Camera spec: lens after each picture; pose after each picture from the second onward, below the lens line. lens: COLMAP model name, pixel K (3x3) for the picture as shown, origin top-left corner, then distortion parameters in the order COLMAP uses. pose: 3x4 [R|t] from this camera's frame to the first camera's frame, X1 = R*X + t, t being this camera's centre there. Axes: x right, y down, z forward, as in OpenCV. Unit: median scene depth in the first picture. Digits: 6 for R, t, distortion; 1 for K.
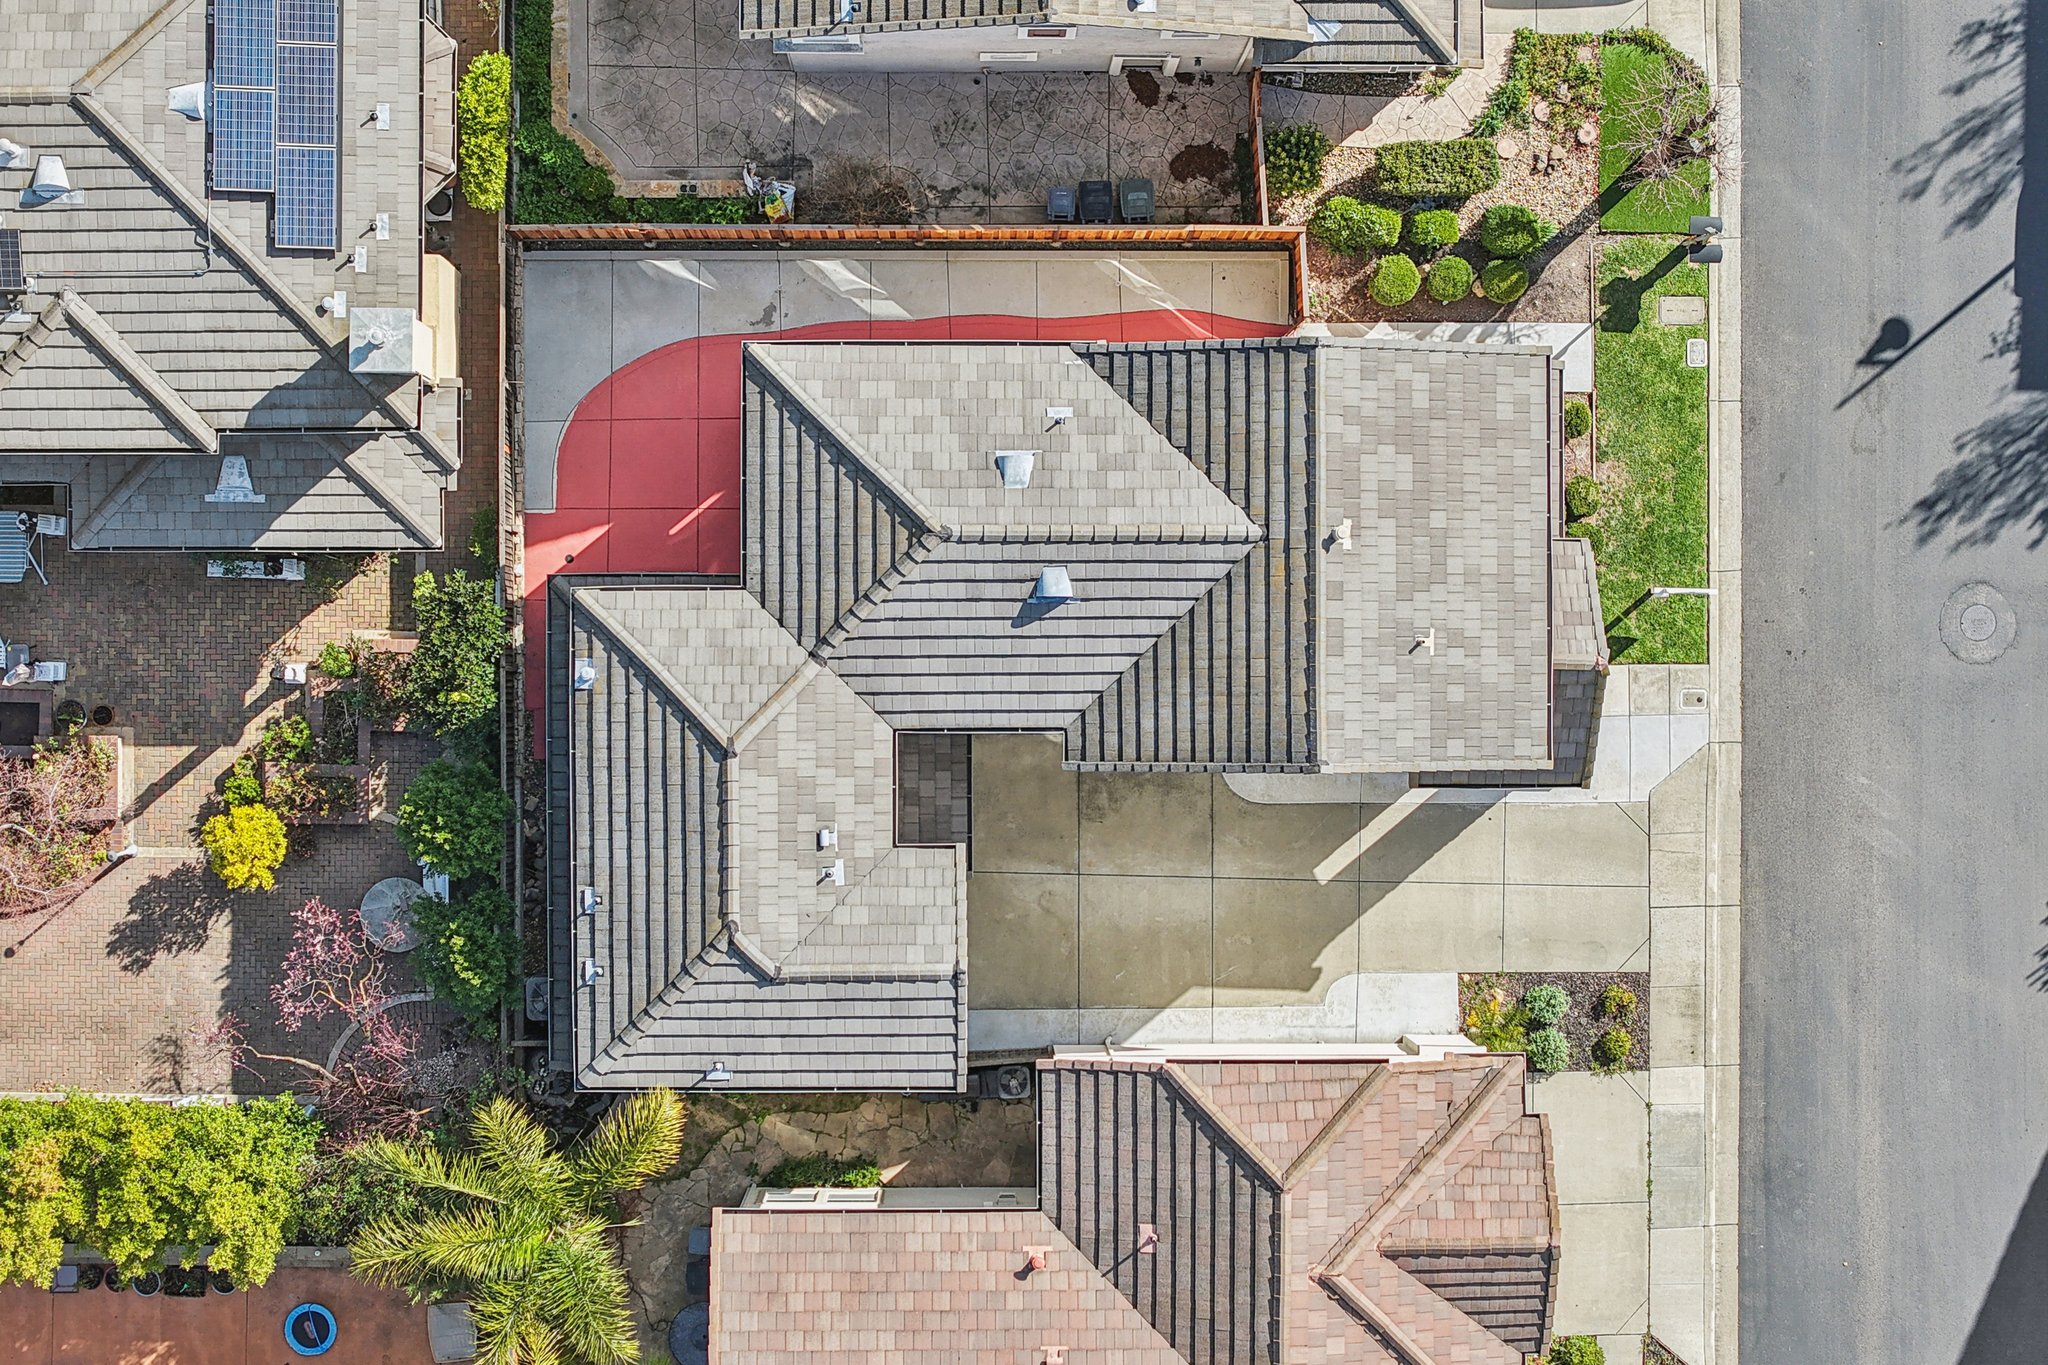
lens RADIAL K [[4324.2, 0, 1024.0], [0, 4324.2, 682.5], [0, 0, 1]] dist [-0.250891, 0.495936]
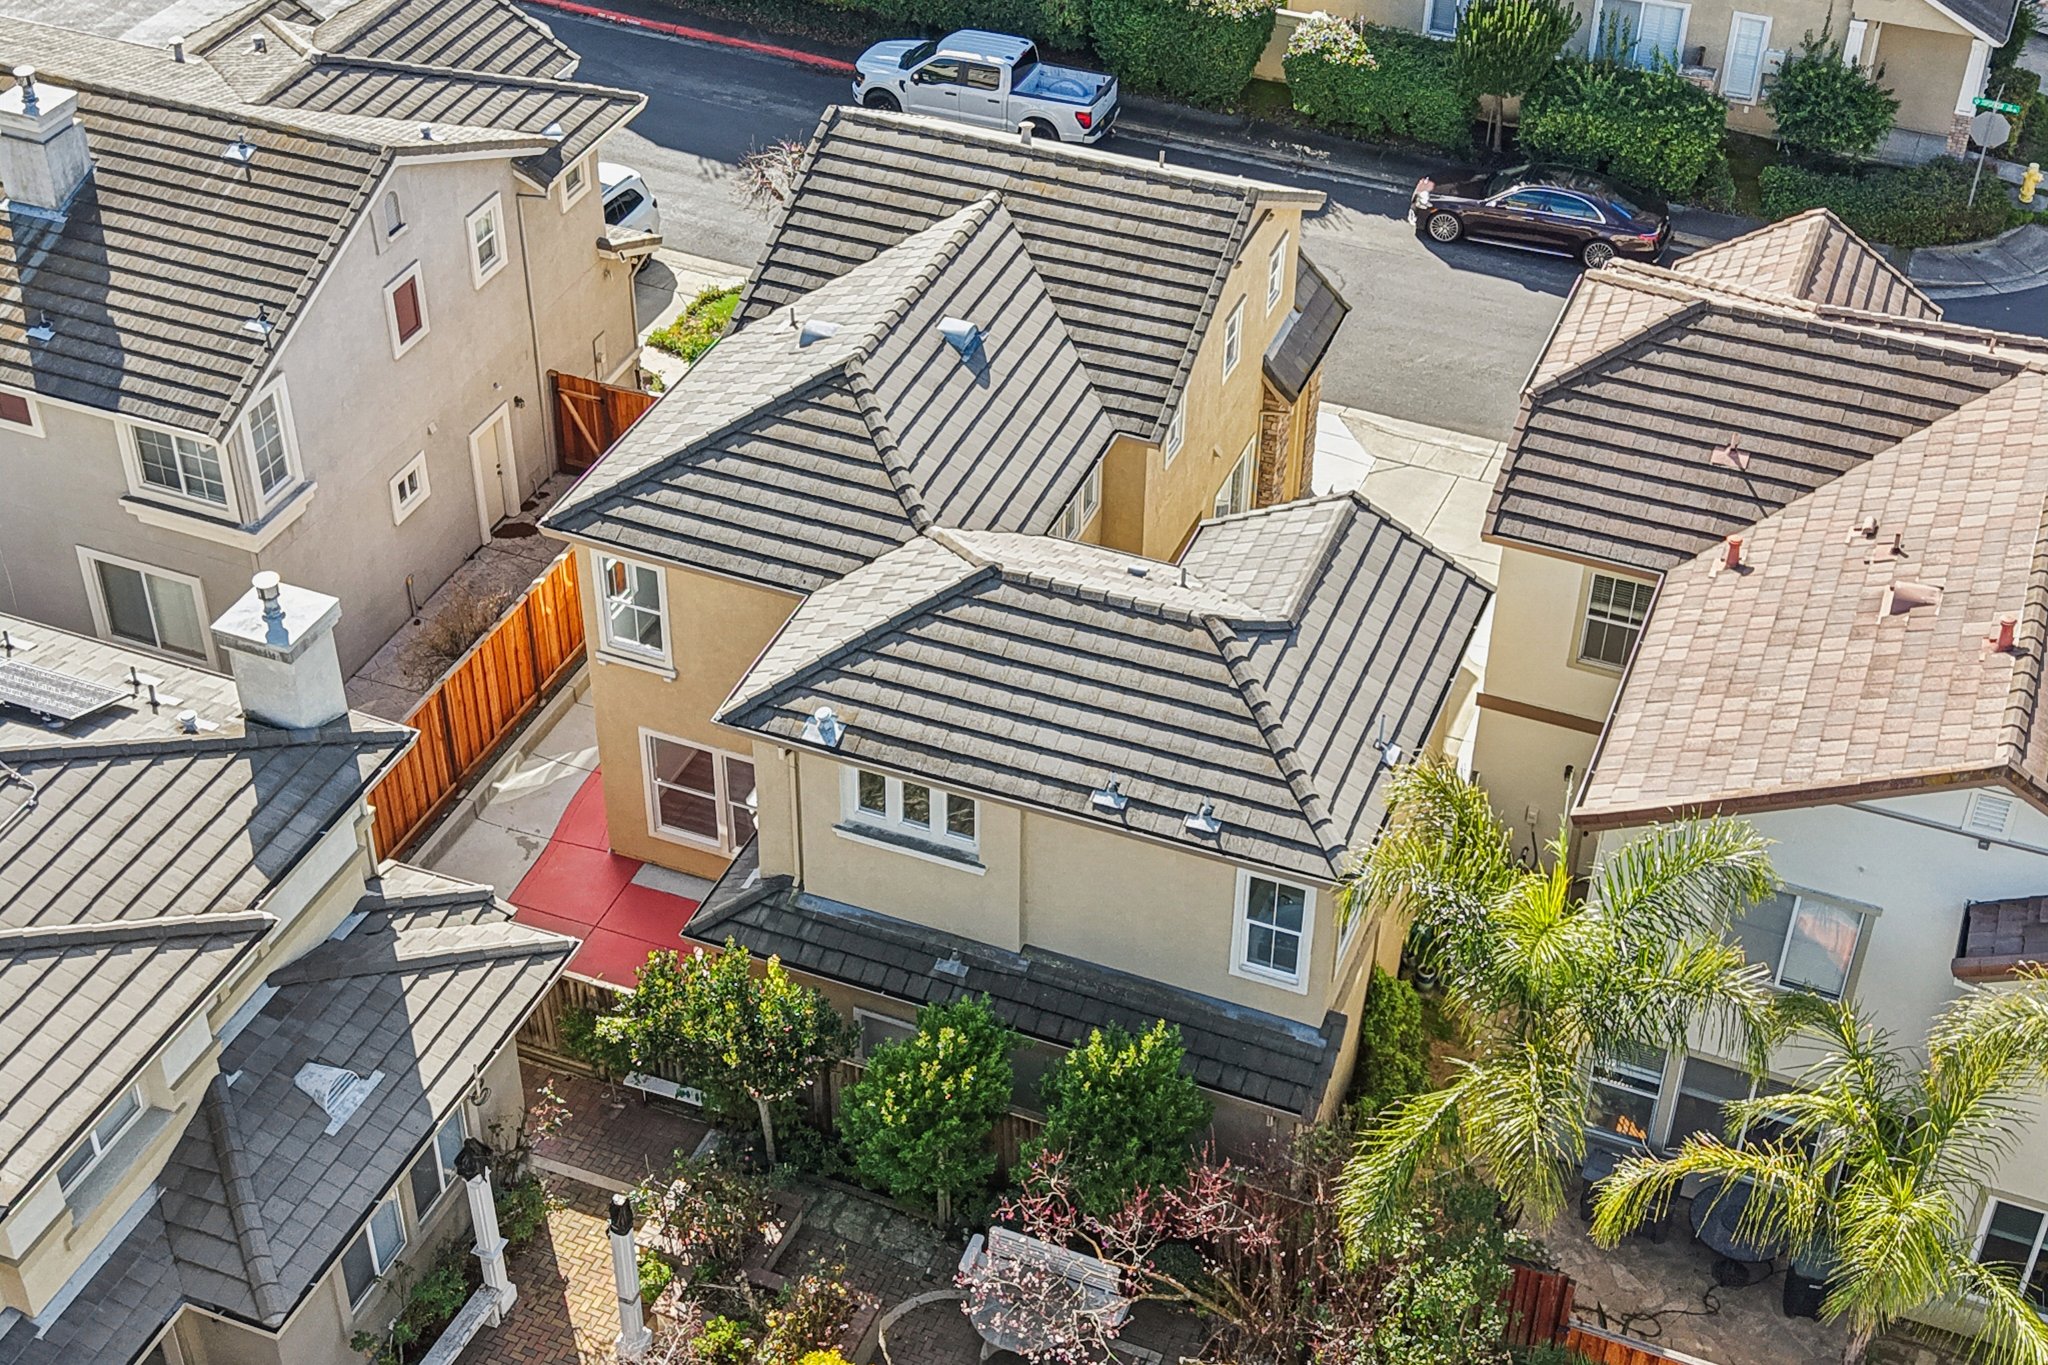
lens RADIAL K [[2722.6, 0, 1024.0], [0, 2722.6, 682.5], [0, 0, 1]] dist [0.204176, -0.773153]
pose [[0.373695, -0.584845, 0.719936, -0.415660], [0.927551, 0.236727, -0.289154, 0.161674], [-0.001318, 0.775833, 0.630937, 0.680765]]
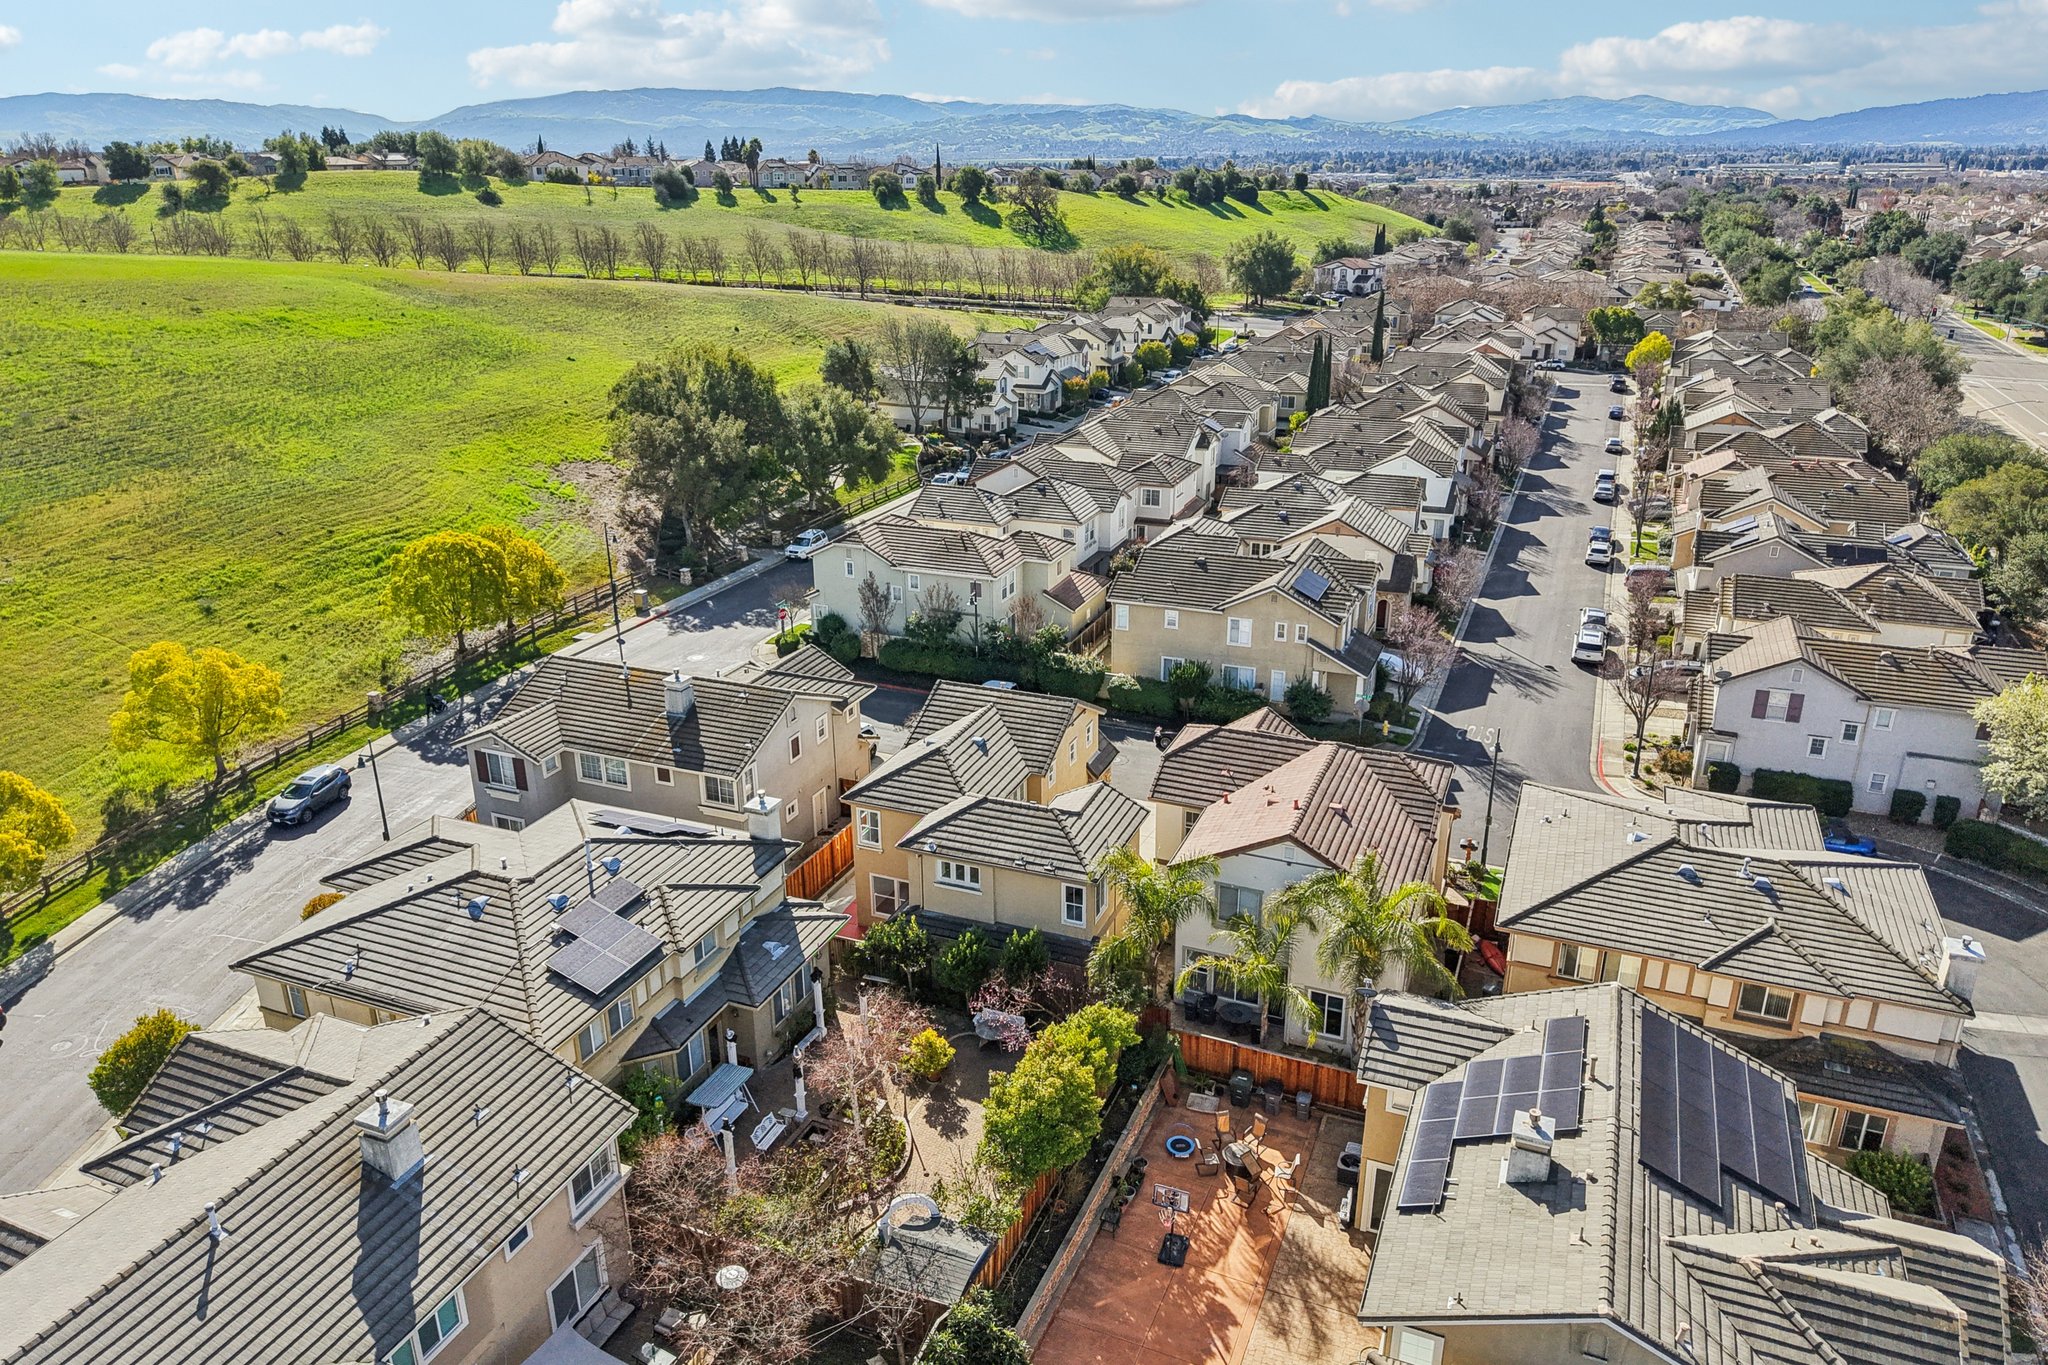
lens RADIAL K [[1393.6, 0, 1024.0], [0, 1393.6, 682.5], [0, 0, 1]] dist [0.056483, -0.072446]
pose [[0.385503, -0.353816, 0.852175, -0.680565], [0.922550, 0.130753, -0.363051, 0.301263], [0.017029, 0.926131, 0.376818, 0.620504]]
